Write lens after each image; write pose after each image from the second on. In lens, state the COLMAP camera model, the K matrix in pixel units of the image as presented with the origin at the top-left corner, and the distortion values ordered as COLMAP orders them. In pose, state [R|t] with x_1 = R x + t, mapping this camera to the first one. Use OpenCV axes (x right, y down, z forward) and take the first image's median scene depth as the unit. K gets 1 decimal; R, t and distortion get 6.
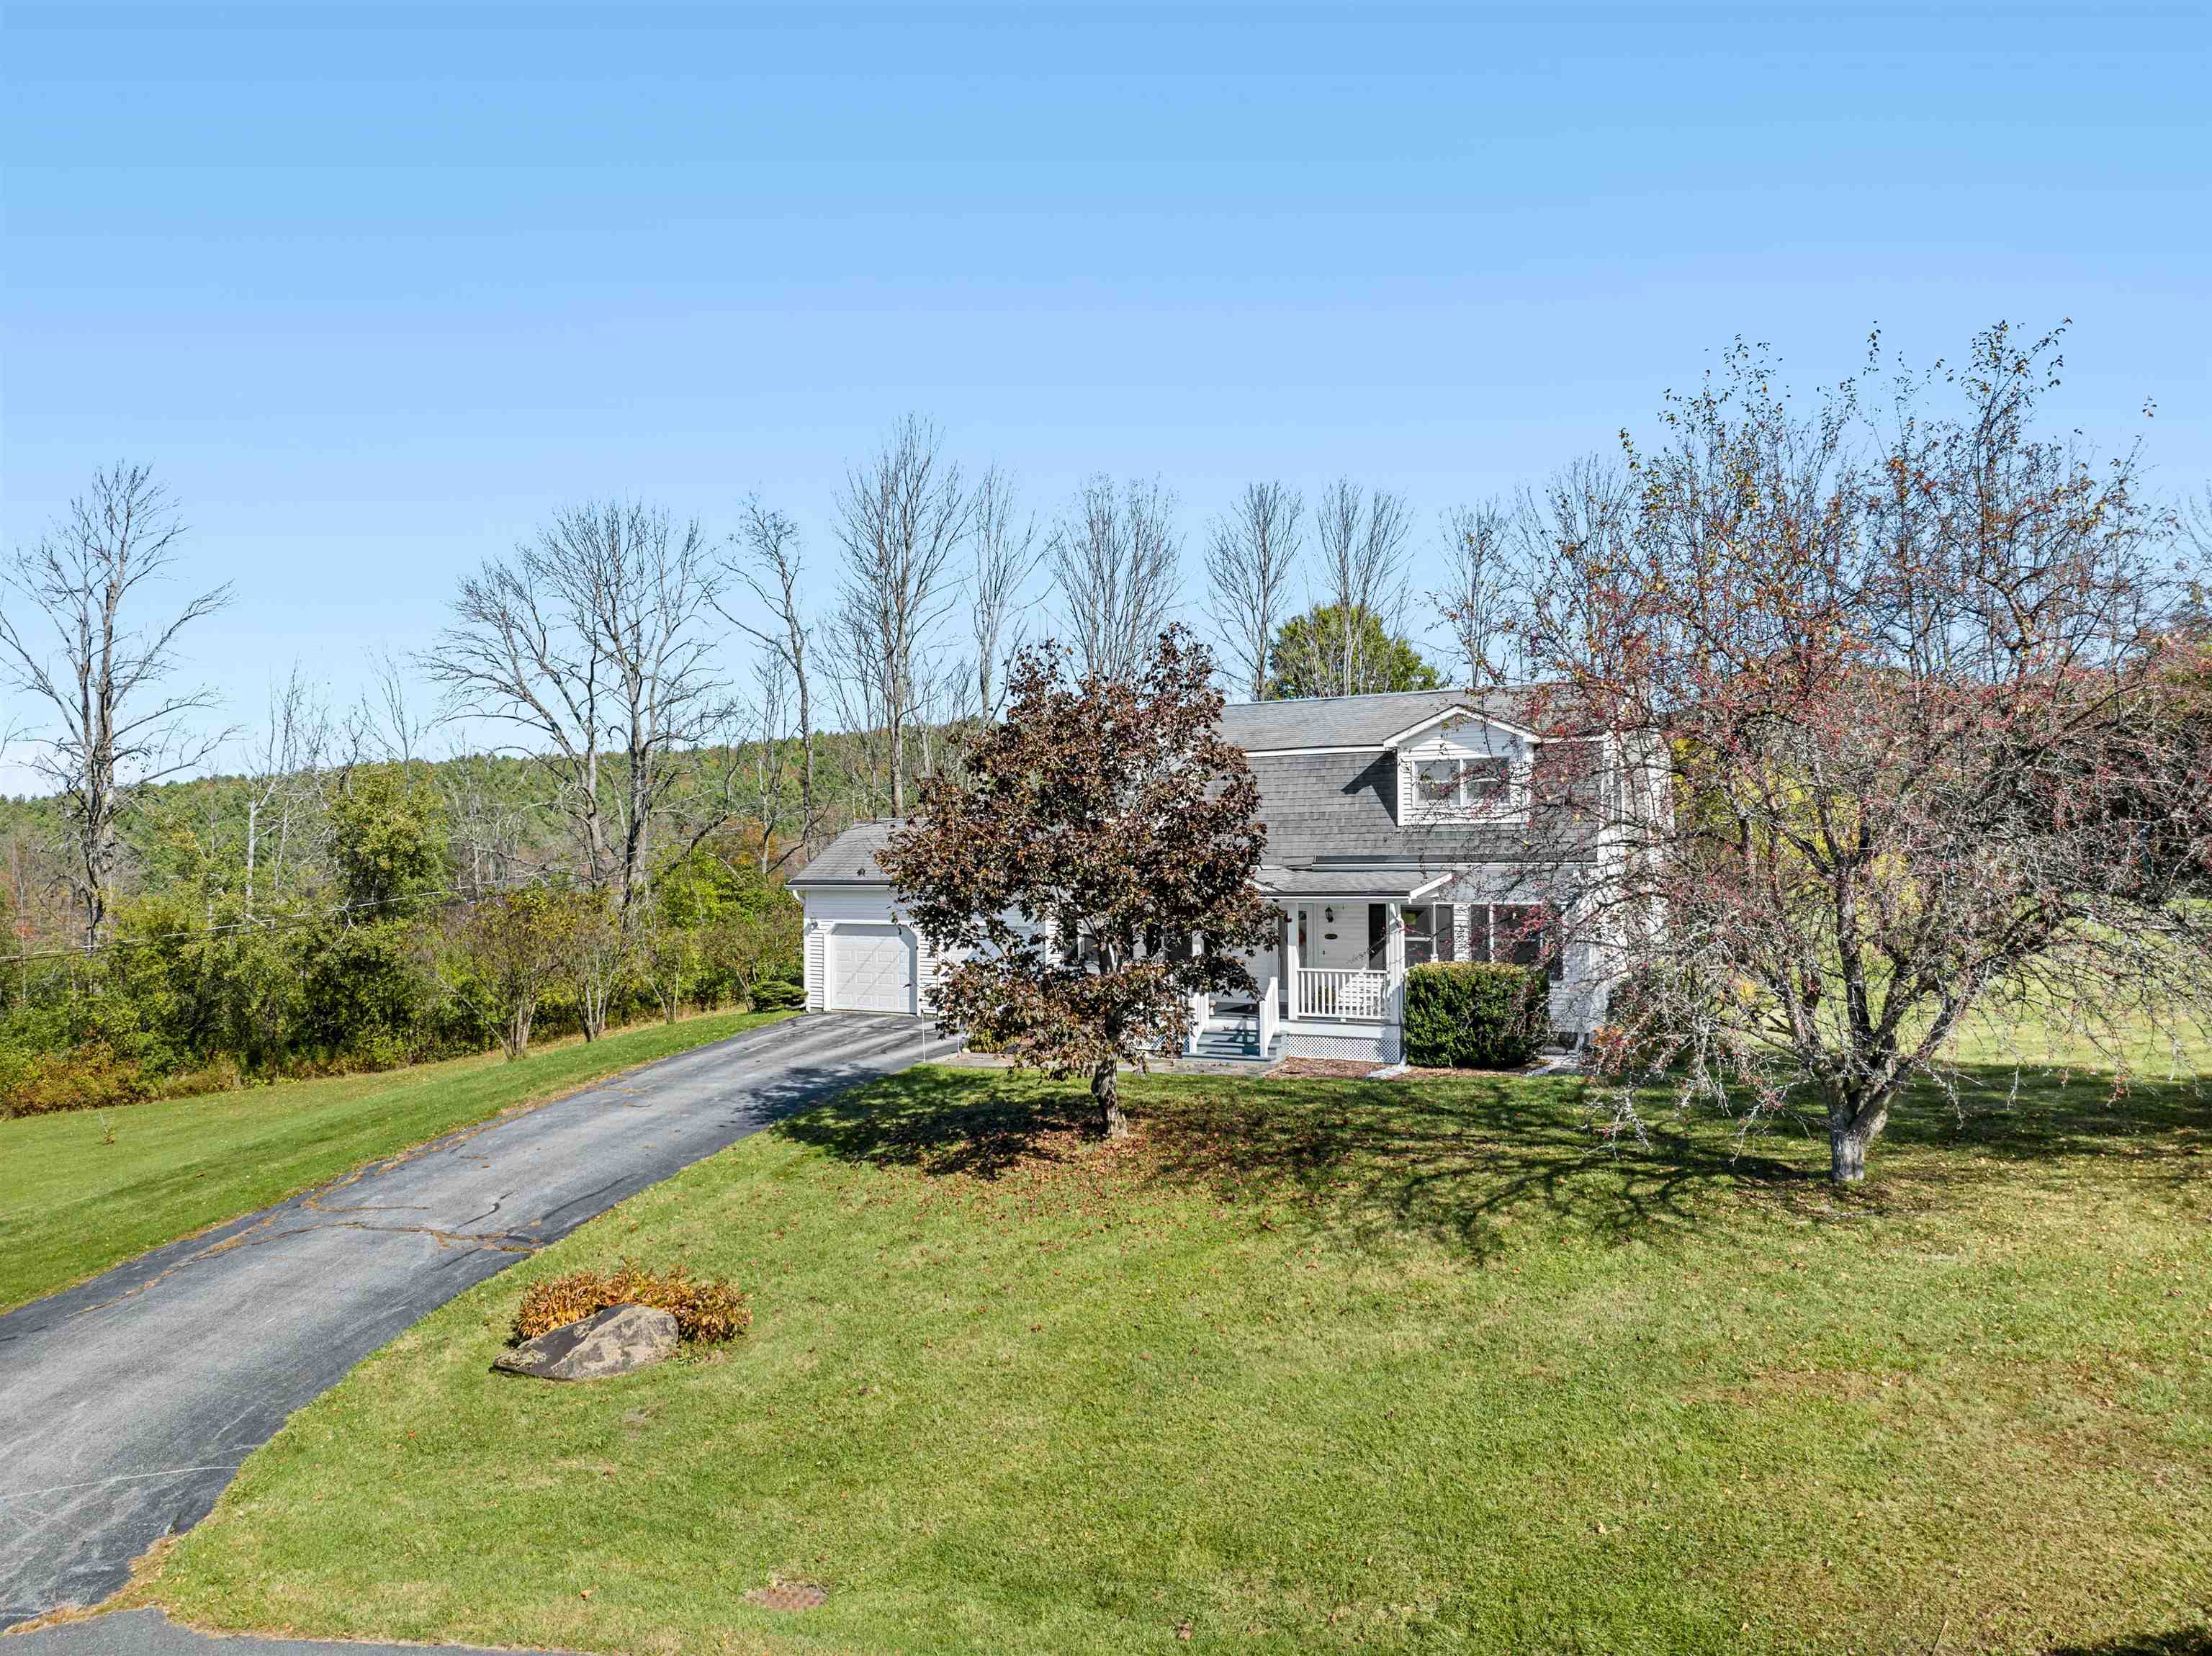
lens RADIAL K [[1542.2, 0, 1106.0], [0, 1542.2, 828.0], [0, 0, 1]] dist [-0.036148, -0.001691]
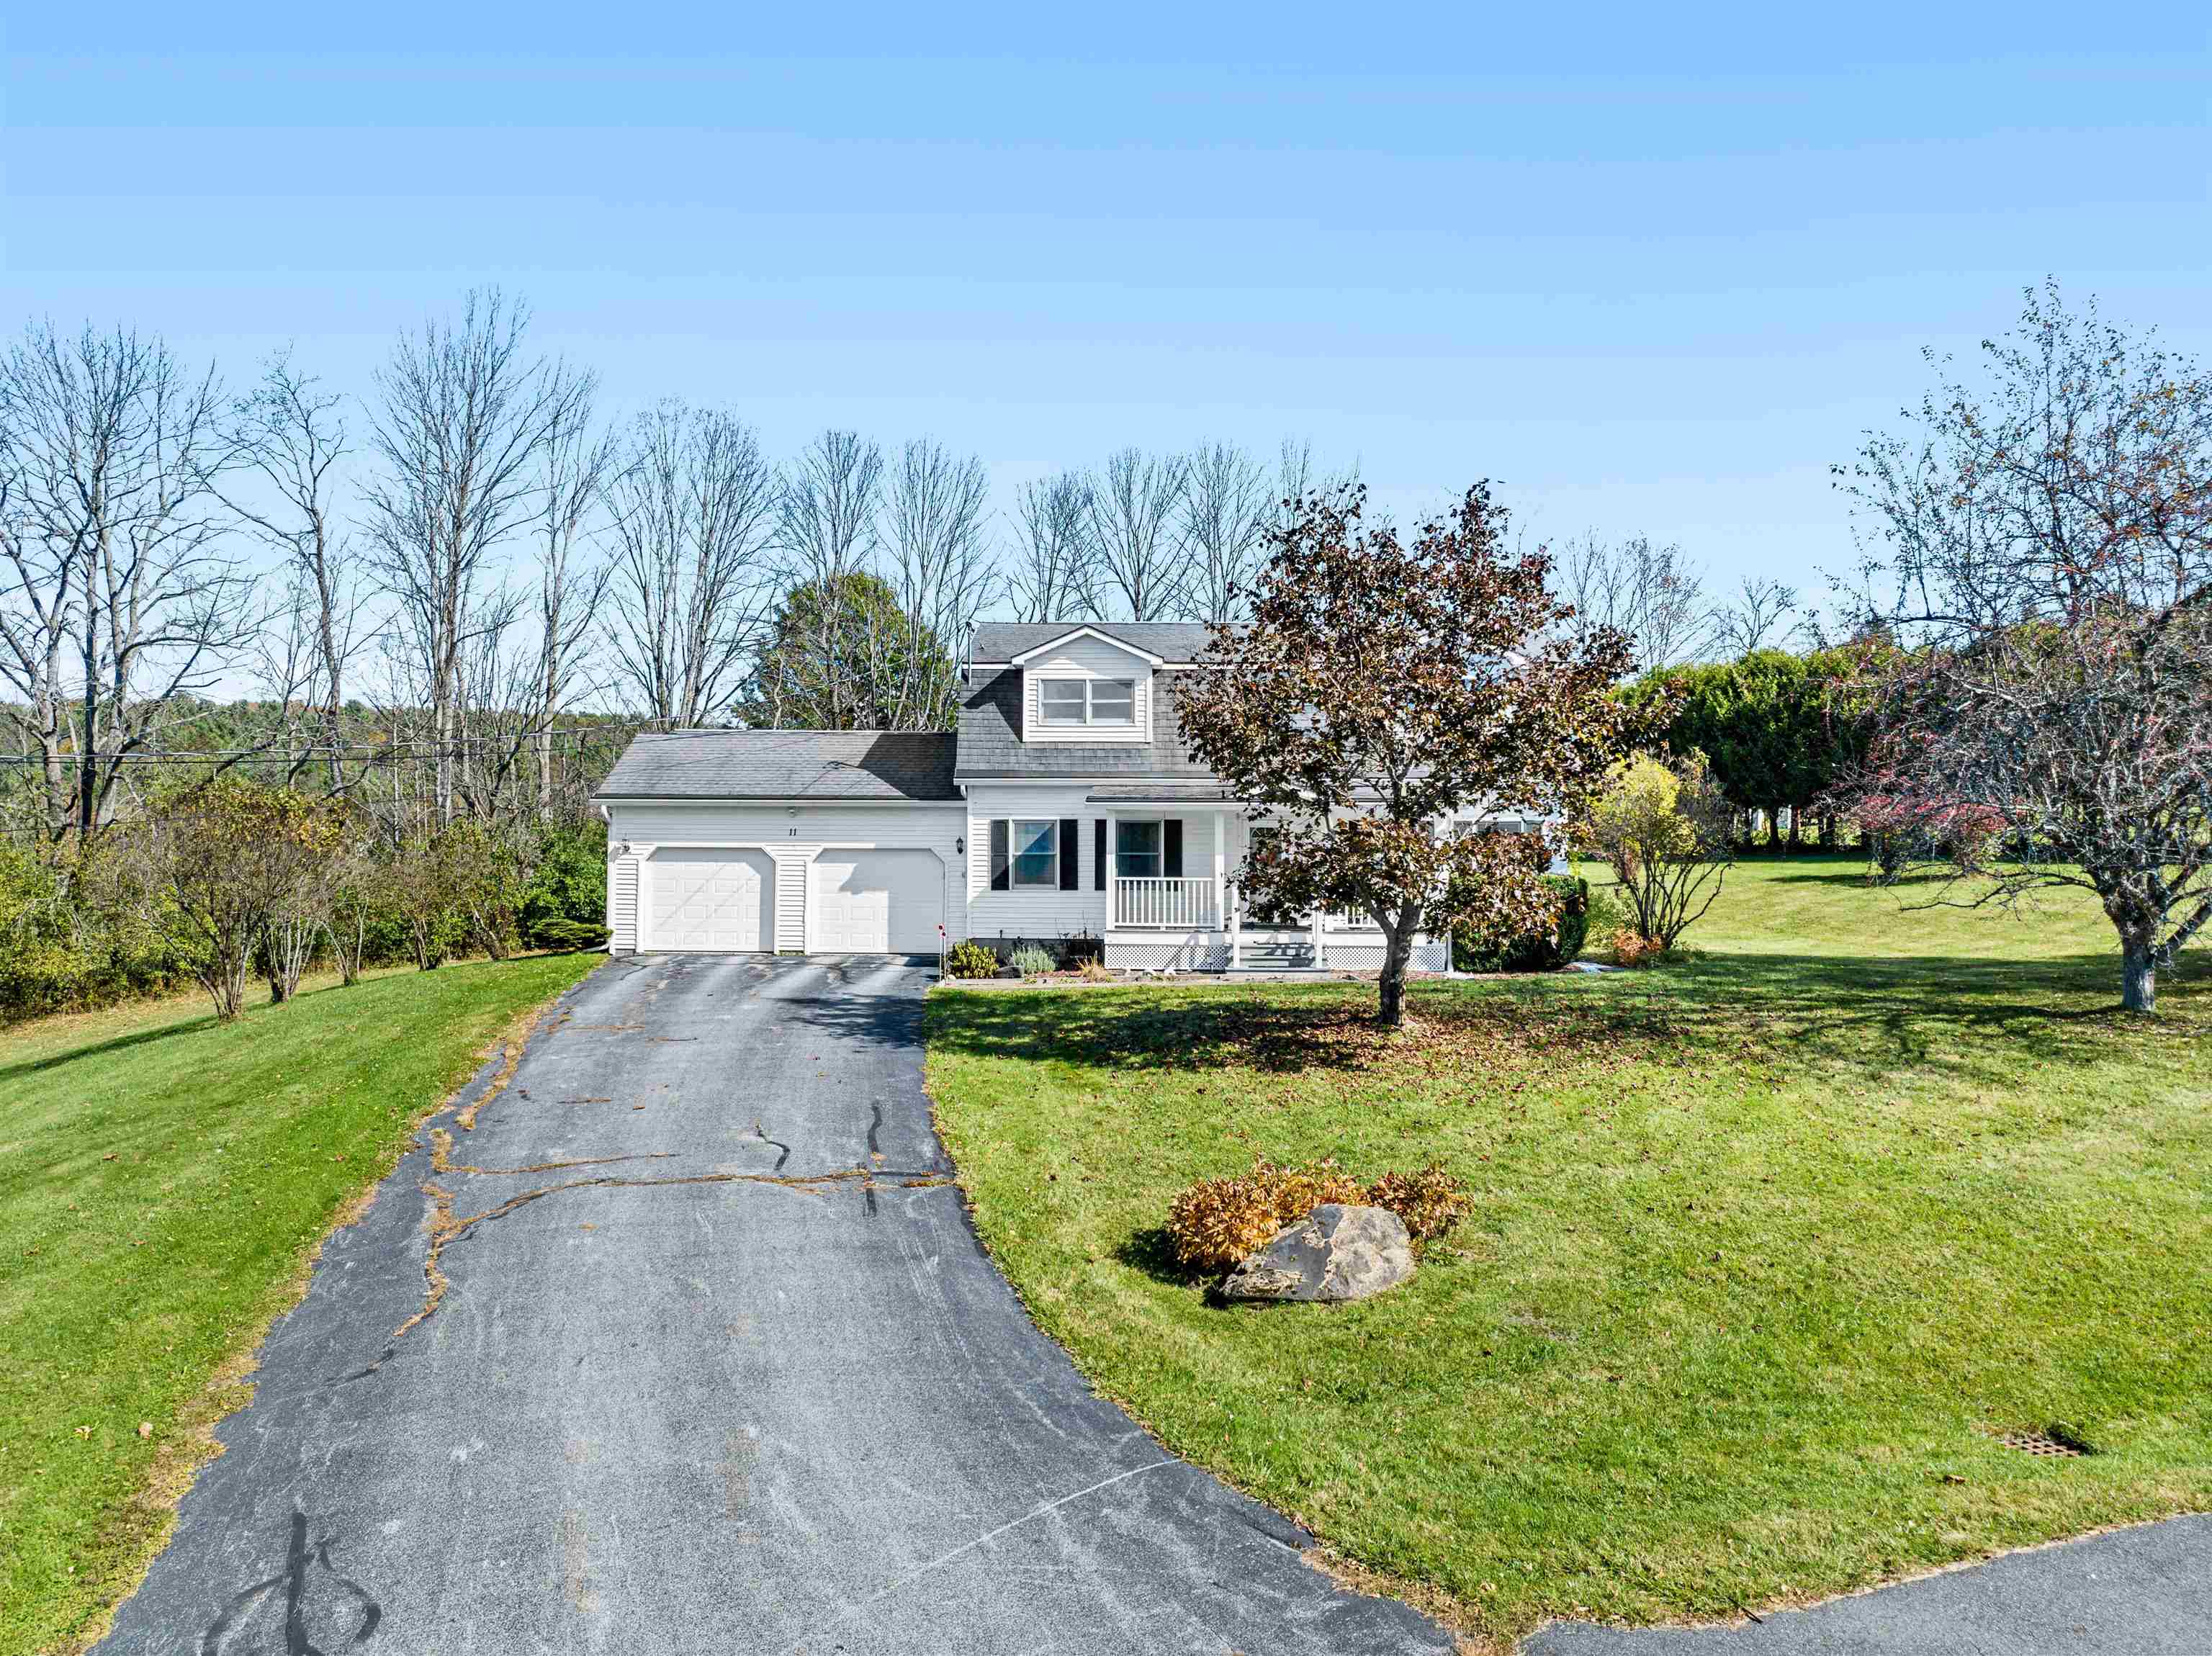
lens RADIAL K [[1542.2, 0, 1106.0], [0, 1542.2, 828.0], [0, 0, 1]] dist [-0.036148, -0.001691]
pose [[0.900648, 0.022552, 0.433965, -0.453264], [-0.023363, 0.999721, -0.003466, 0.069486], [-0.433922, -0.007017, 0.900923, 0.193923]]
